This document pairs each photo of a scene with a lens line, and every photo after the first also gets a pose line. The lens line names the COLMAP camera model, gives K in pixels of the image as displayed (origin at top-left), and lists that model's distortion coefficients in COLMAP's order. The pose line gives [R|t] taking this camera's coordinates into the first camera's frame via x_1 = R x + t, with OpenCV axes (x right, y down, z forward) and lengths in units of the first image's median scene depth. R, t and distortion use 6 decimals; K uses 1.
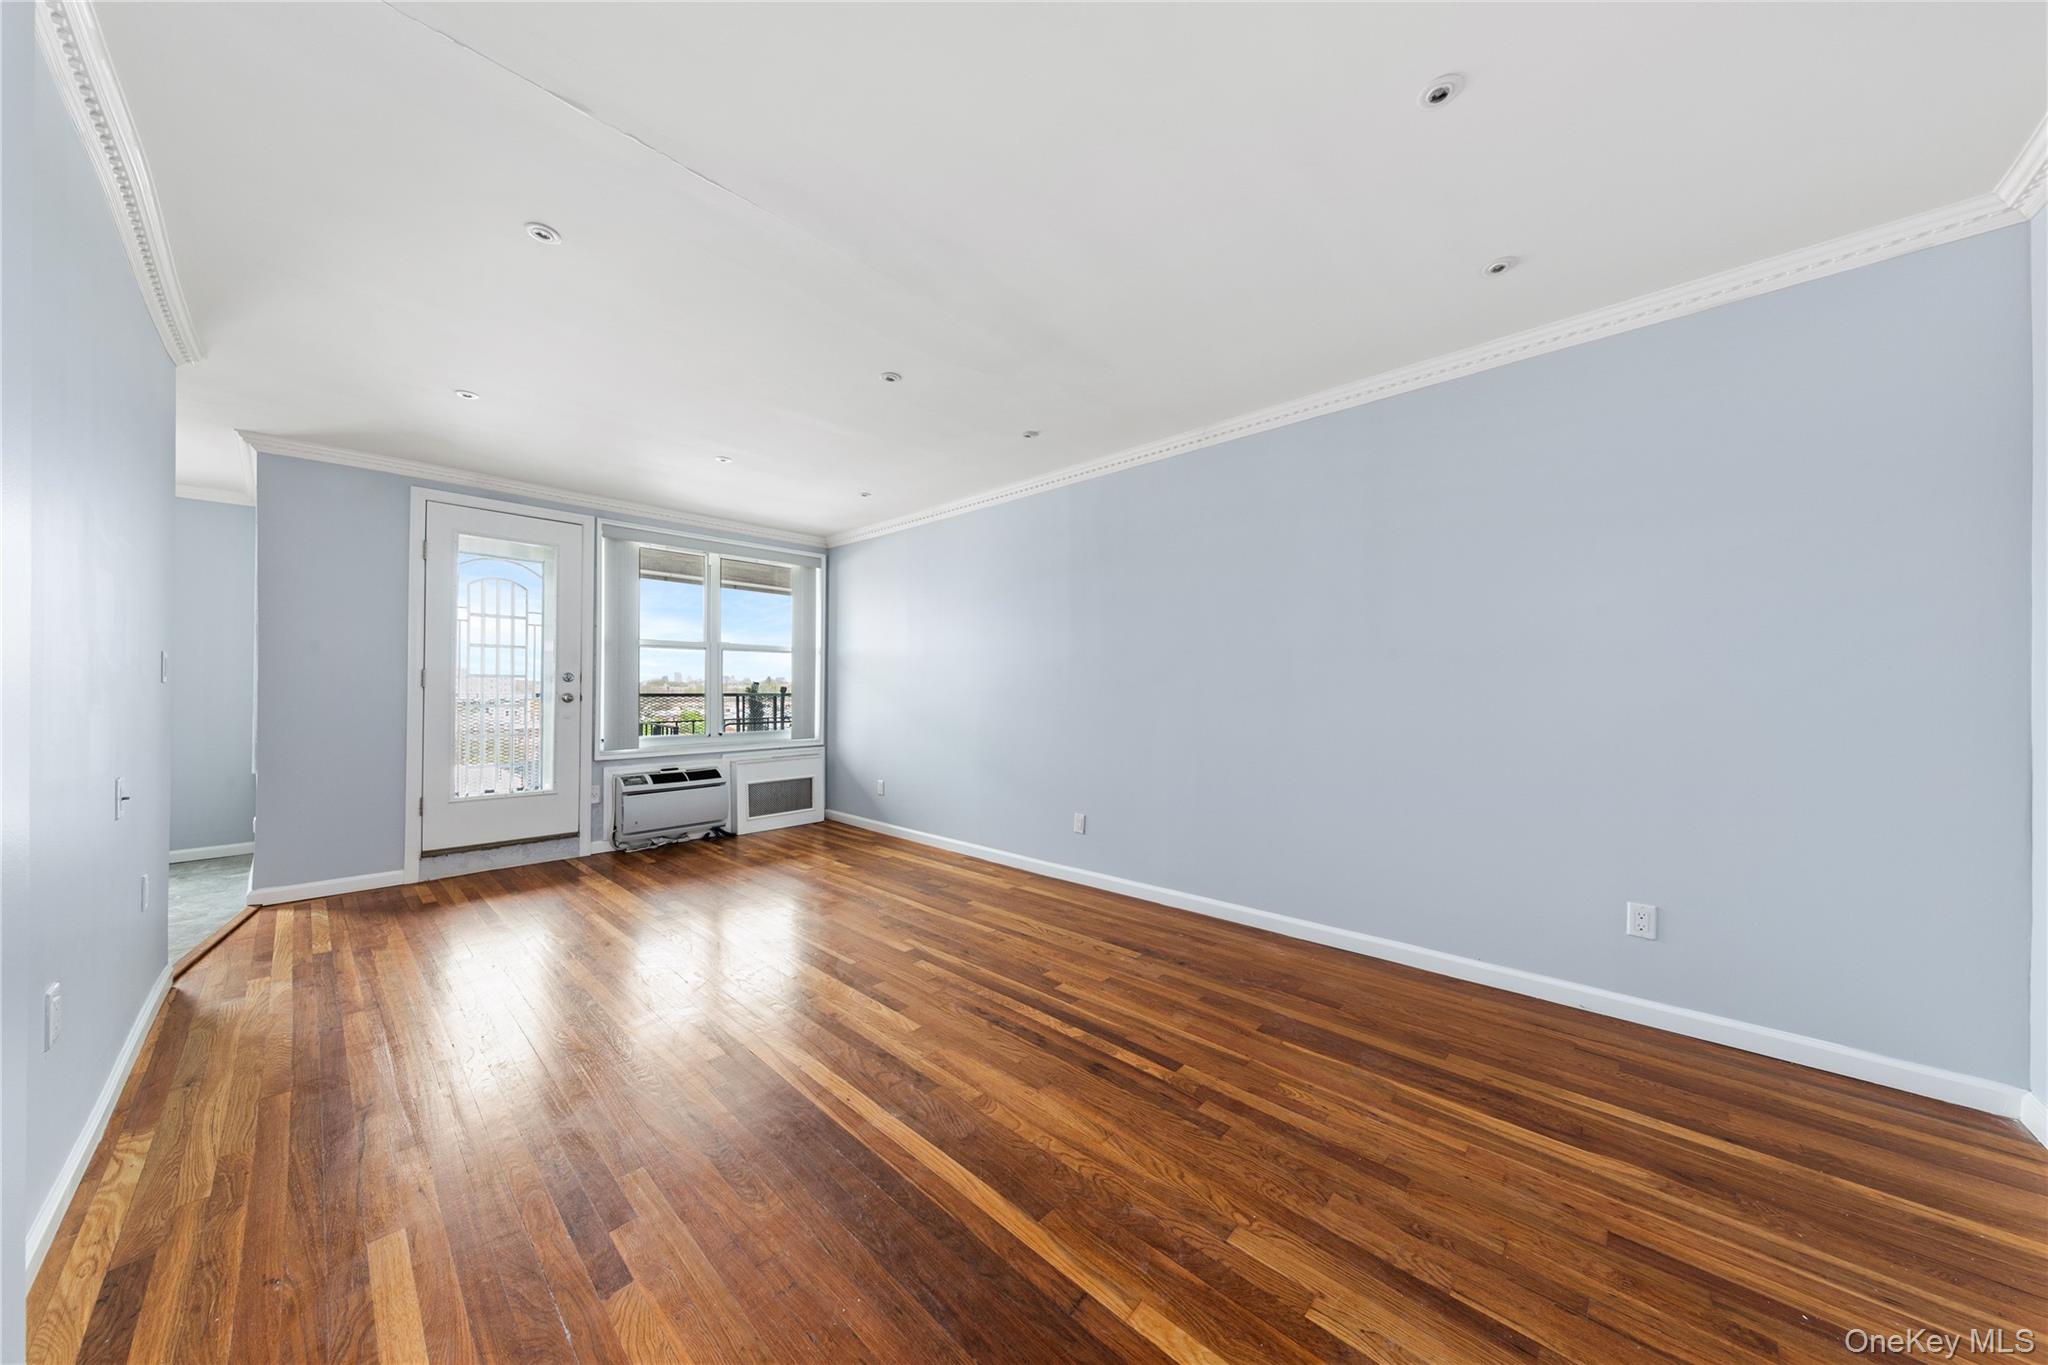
lens RADIAL K [[660.8, 0, 1024.0], [0, 660.8, 682.5], [0, 0, 1]] dist [0.000643, 0.000037]
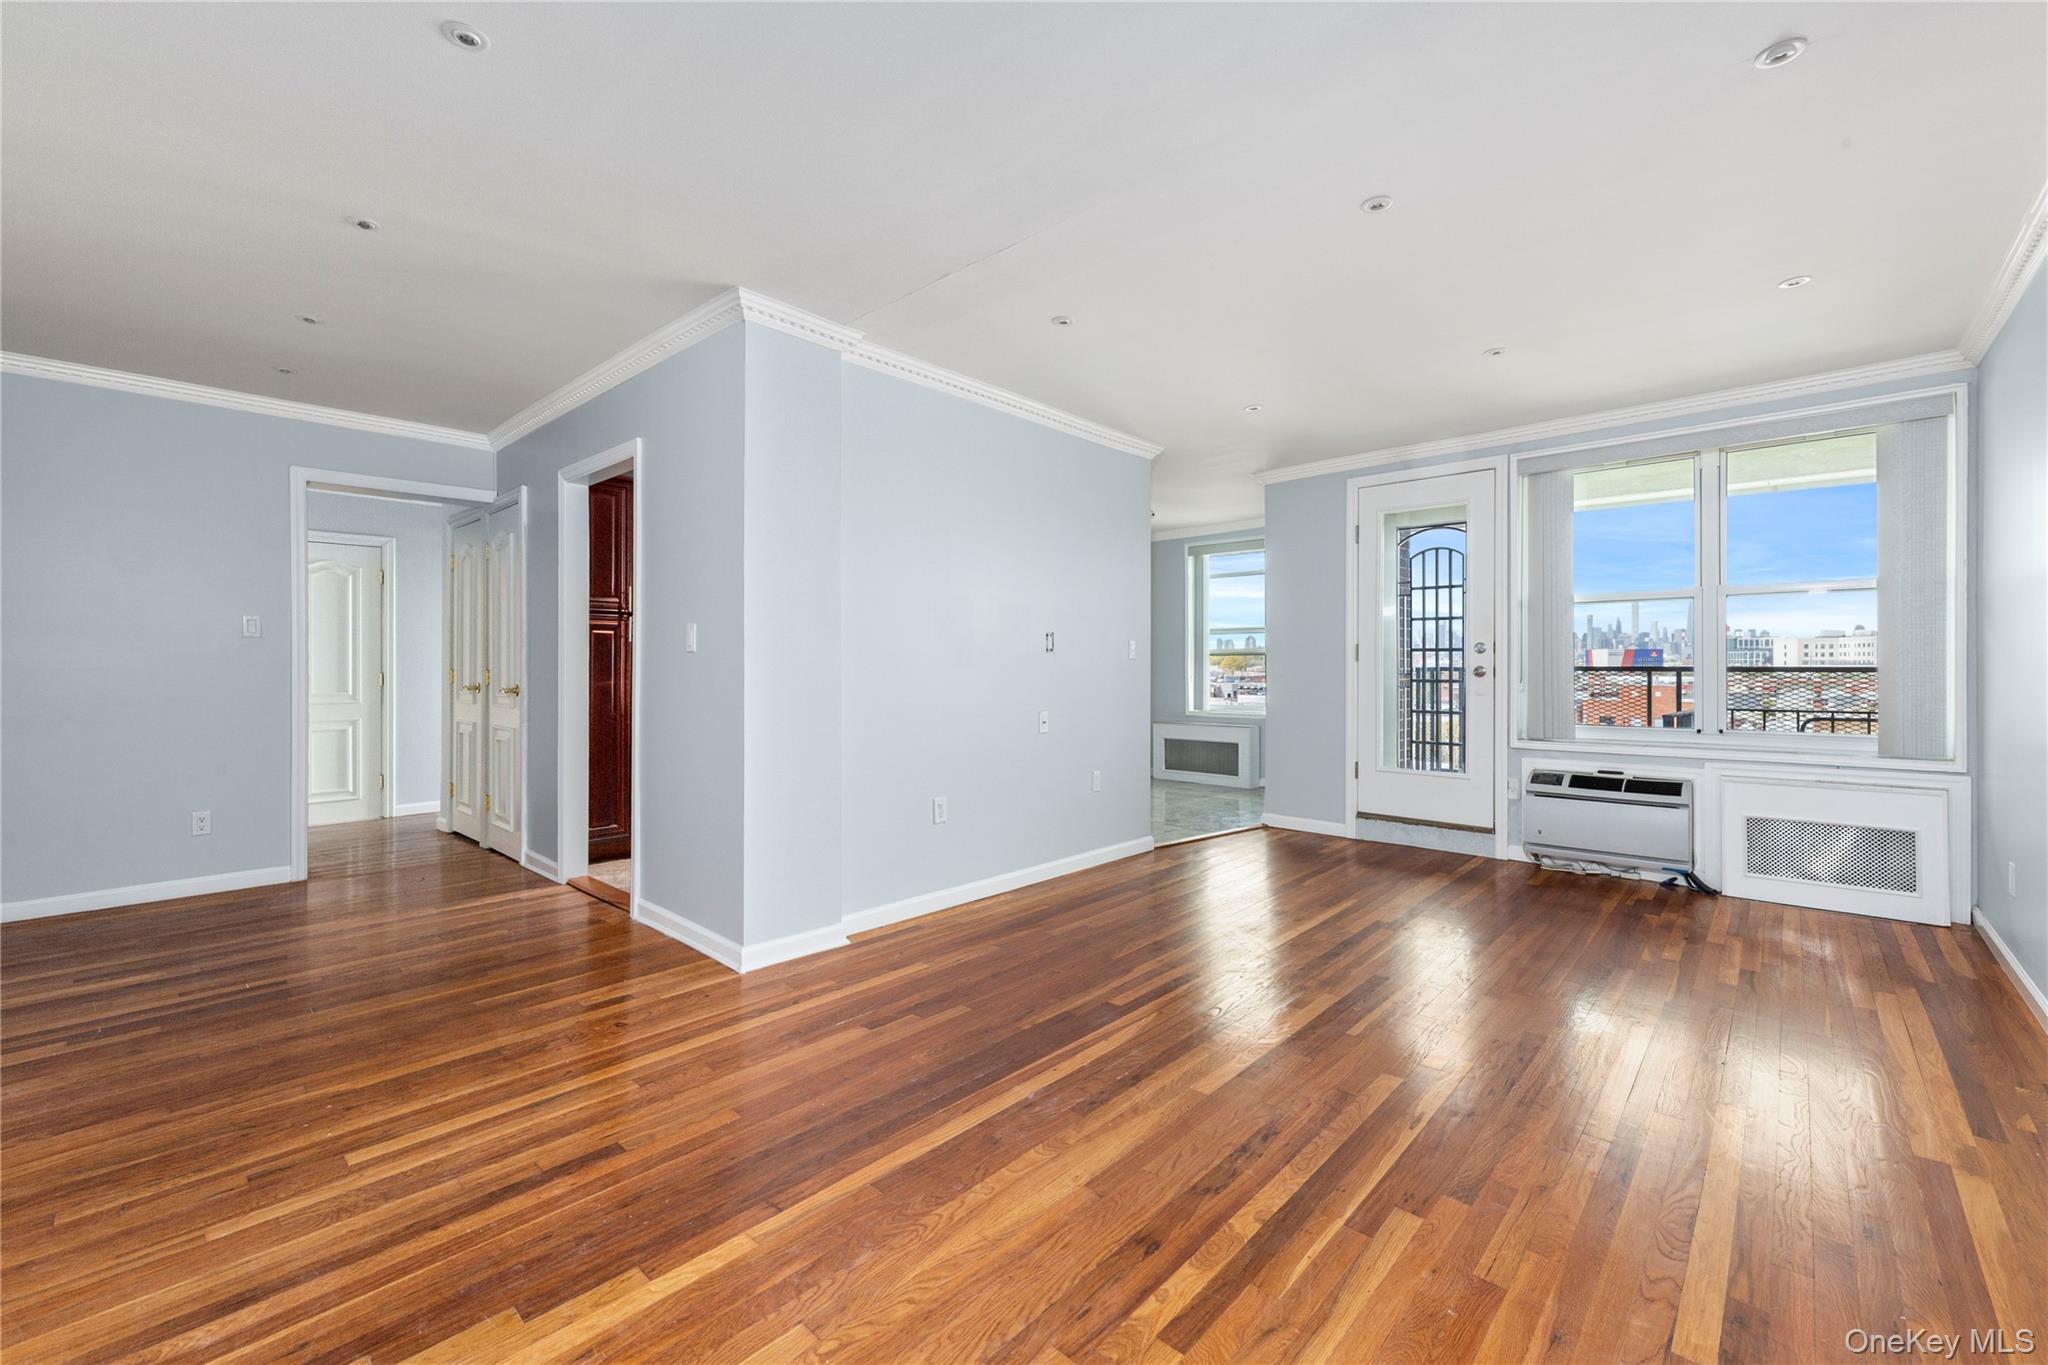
lens RADIAL K [[791.8, 0, 980.5], [0, 791.8, 664.7], [0, 0, 1]] dist [0.012608, -0.000189]
pose [[0.009986, 0.000937, -0.999950, 0.680626], [0.015304, 0.999882, 0.001090, 0.004796], [0.999833, -0.015314, 0.009970, 0.632849]]
